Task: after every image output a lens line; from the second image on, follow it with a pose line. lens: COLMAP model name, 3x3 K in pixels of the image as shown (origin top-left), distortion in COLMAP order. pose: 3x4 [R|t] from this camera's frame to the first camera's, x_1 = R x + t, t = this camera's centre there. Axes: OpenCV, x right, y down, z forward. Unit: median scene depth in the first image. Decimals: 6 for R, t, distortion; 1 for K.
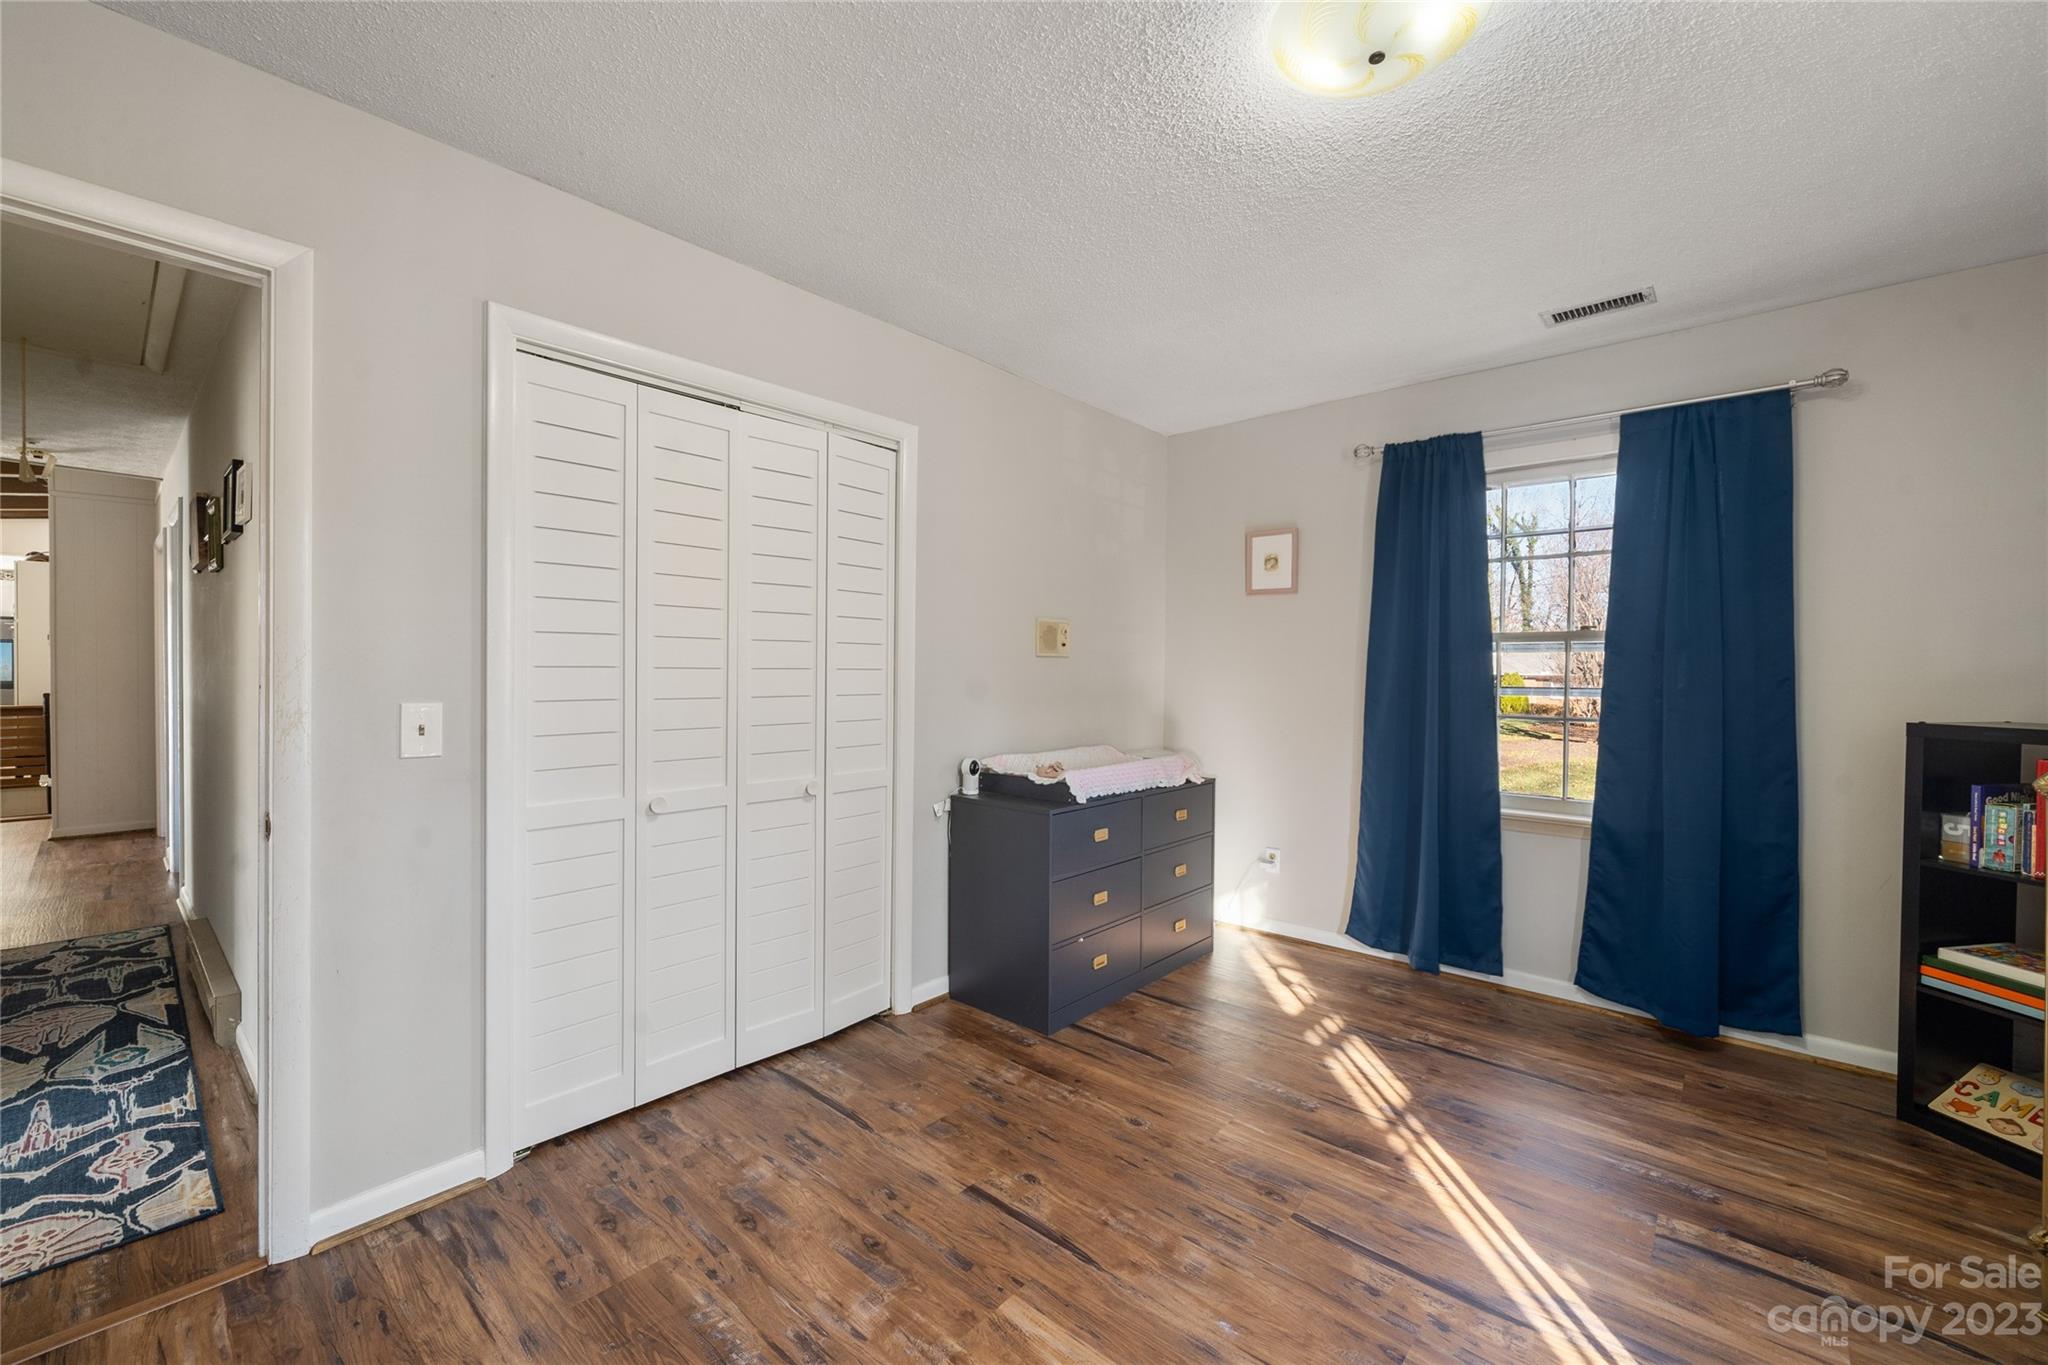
lens RADIAL K [[827.8, 0, 1024.0], [0, 827.8, 682.5], [0, 0, 1]] dist [-0.000809, -0.000021]
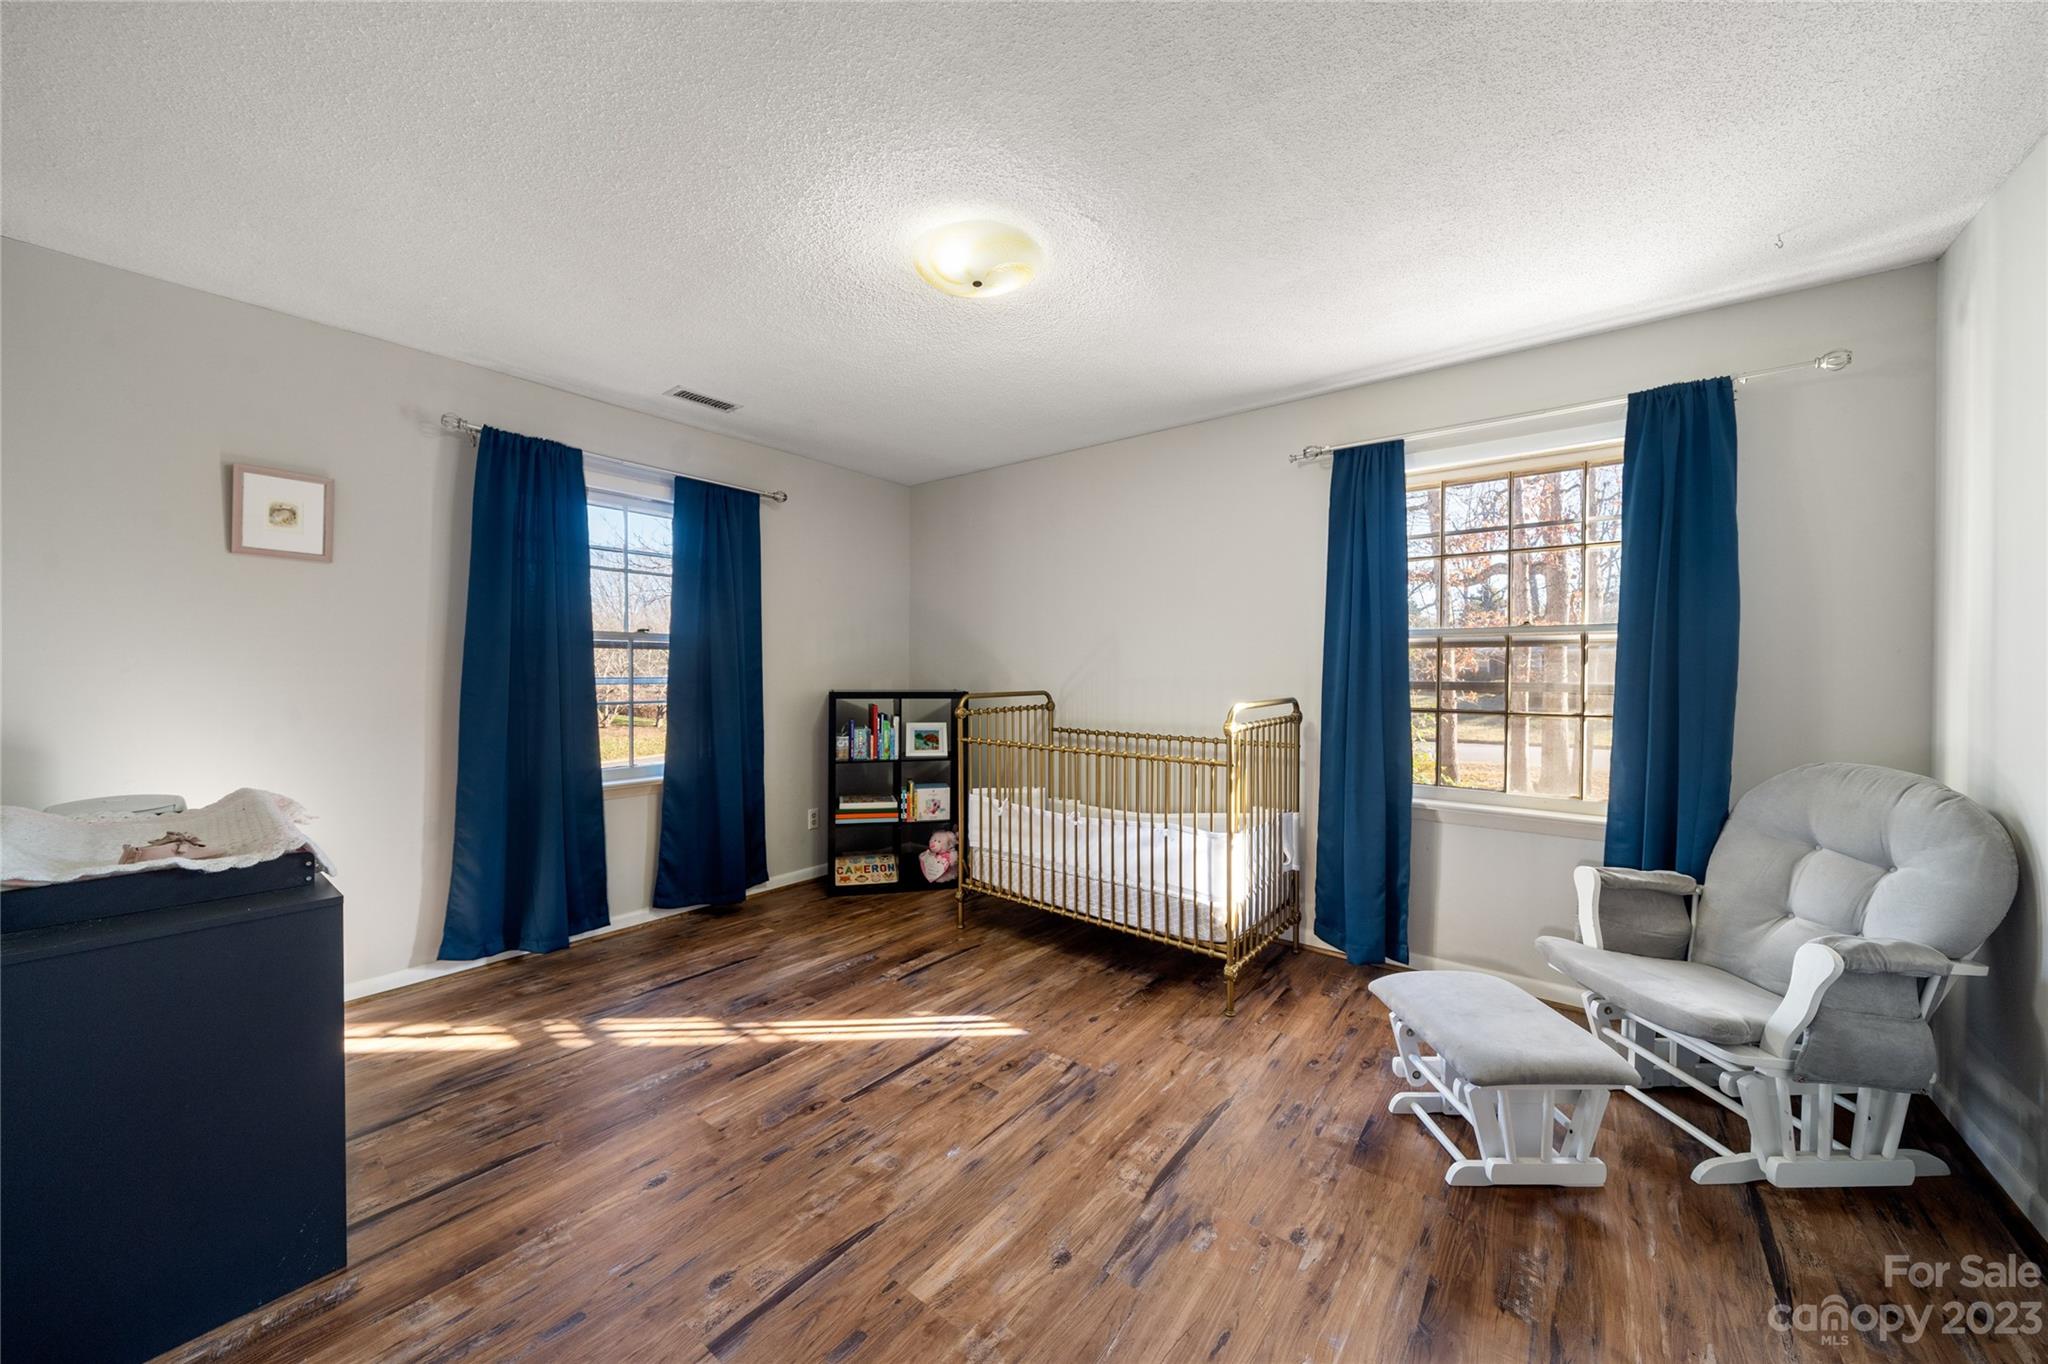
lens RADIAL K [[718.6, 0, 1019.8], [0, 718.6, 671.3], [0, 0, 1]] dist [-0.002129, -0.000047]
pose [[-0.055597, -0.010075, 0.998402, -0.549513], [0.008609, 0.999907, 0.010570, -0.010850], [-0.998416, 0.009183, -0.055505, 0.564033]]
